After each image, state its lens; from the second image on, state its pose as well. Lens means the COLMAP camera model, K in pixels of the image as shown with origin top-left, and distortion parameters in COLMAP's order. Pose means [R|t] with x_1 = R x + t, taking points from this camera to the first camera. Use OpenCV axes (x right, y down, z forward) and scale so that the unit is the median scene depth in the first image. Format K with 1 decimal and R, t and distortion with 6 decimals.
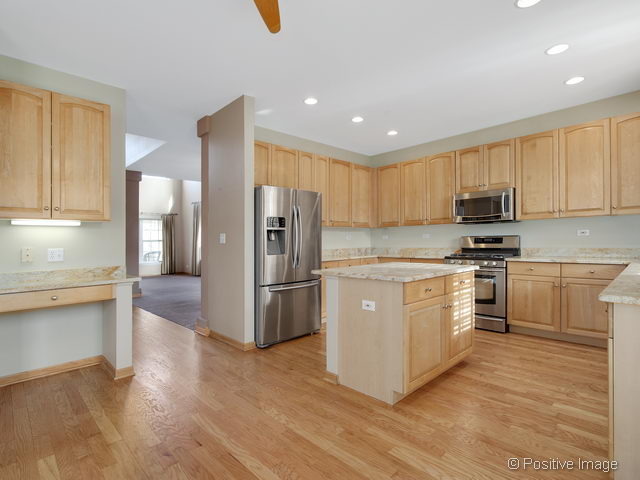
lens RADIAL K [[328.1, 0, 321.1], [0, 328.1, 240.9], [0, 0, 1]] dist [0.000391, -0.000634]
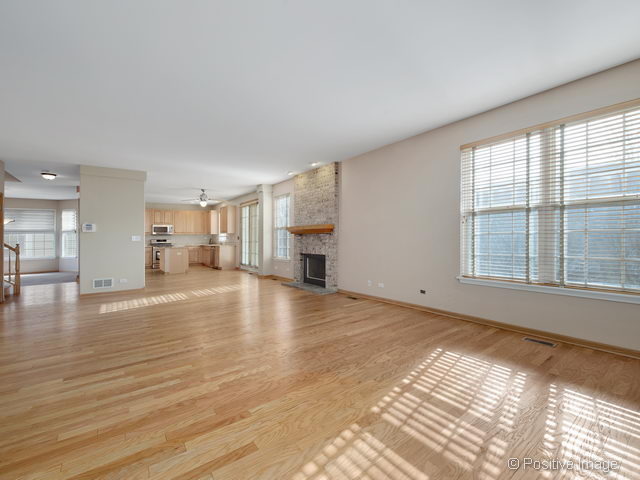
lens RADIAL K [[277.8, 0, 320.4], [0, 277.8, 233.0], [0, 0, 1]] dist [0.001671, 0.000014]
pose [[0.124955, 0.035240, 0.991536, -2.148749], [0.010752, 0.999262, -0.036869, 0.044917], [-0.992104, 0.015268, 0.124484, -0.904651]]
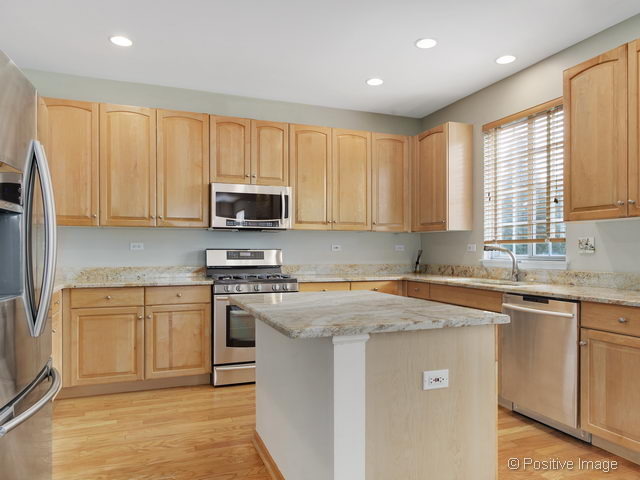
lens RADIAL K [[445.5, 0, 323.0], [0, 445.5, 250.0], [0, 0, 1]] dist [0.008609, 0.001949]
pose [[0.384143, 0.017291, 0.923112, -0.362935], [-0.009308, 0.999846, -0.014855, 0.000460], [-0.923227, -0.002886, 0.384245, 0.545393]]
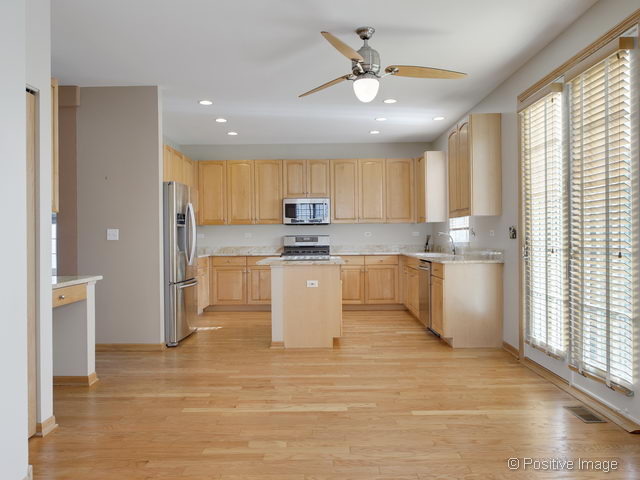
lens RADIAL K [[480.7, 0, 317.2], [0, 480.7, 233.5], [0, 0, 1]] dist [-0.003435, 0.000022]
pose [[0.703271, 0.016013, 0.710741, -0.804490], [-0.003296, 0.999809, -0.019264, 0.012386], [-0.710914, 0.011205, 0.703190, -0.289283]]
